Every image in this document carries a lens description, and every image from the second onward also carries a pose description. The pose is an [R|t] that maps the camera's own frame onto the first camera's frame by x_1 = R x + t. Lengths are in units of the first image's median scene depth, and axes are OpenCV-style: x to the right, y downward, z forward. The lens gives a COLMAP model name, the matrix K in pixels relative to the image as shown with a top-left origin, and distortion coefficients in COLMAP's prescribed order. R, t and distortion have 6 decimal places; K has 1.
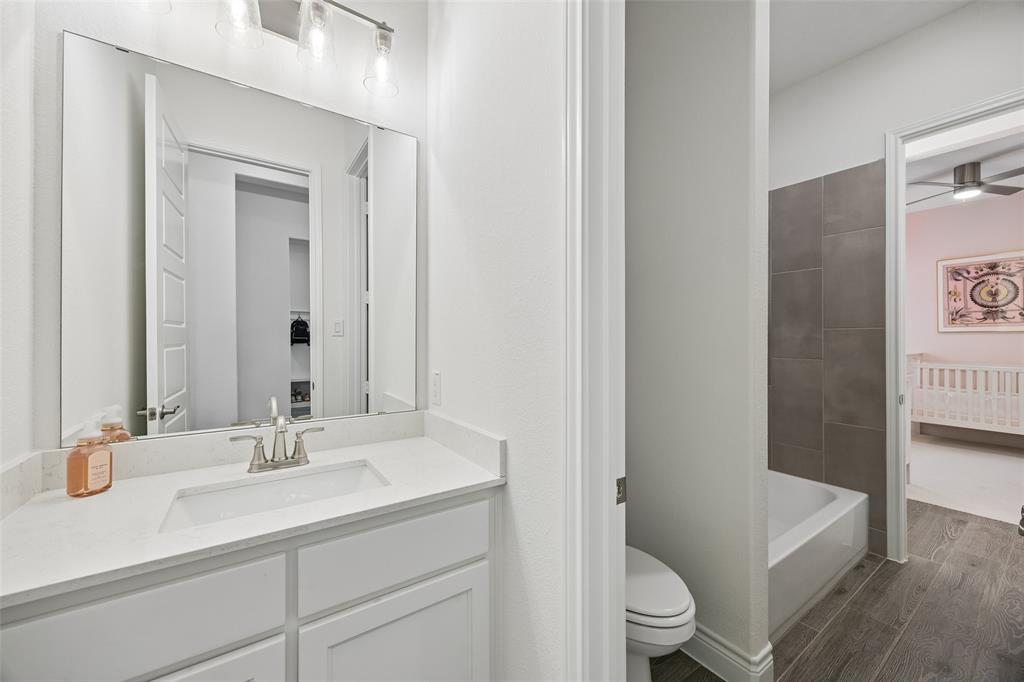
lens RADIAL K [[391.8, 0, 505.1], [0, 391.8, 338.9], [0, 0, 1]] dist [-0.001997, -0.000122]
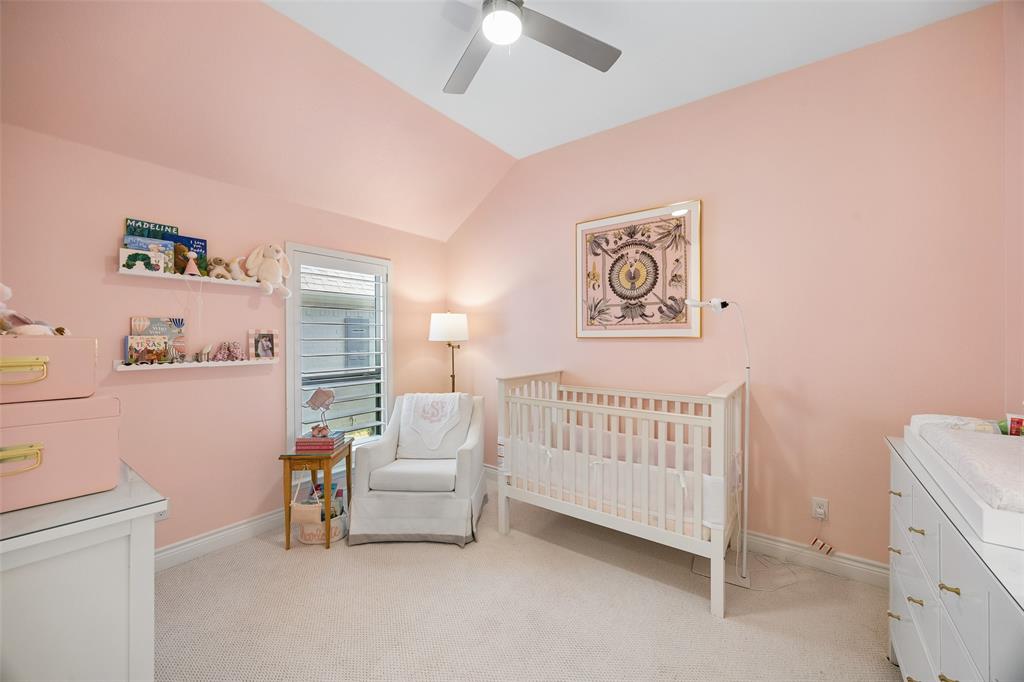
lens RADIAL K [[391.8, 0, 511.0], [0, 391.8, 340.6], [0, 0, 1]] dist [-0.001997, -0.000122]
pose [[0.946497, -0.002518, 0.322704, 0.844265], [-0.000625, 0.999953, 0.009635, -0.019805], [-0.322713, -0.009321, 0.946451, 0.461344]]
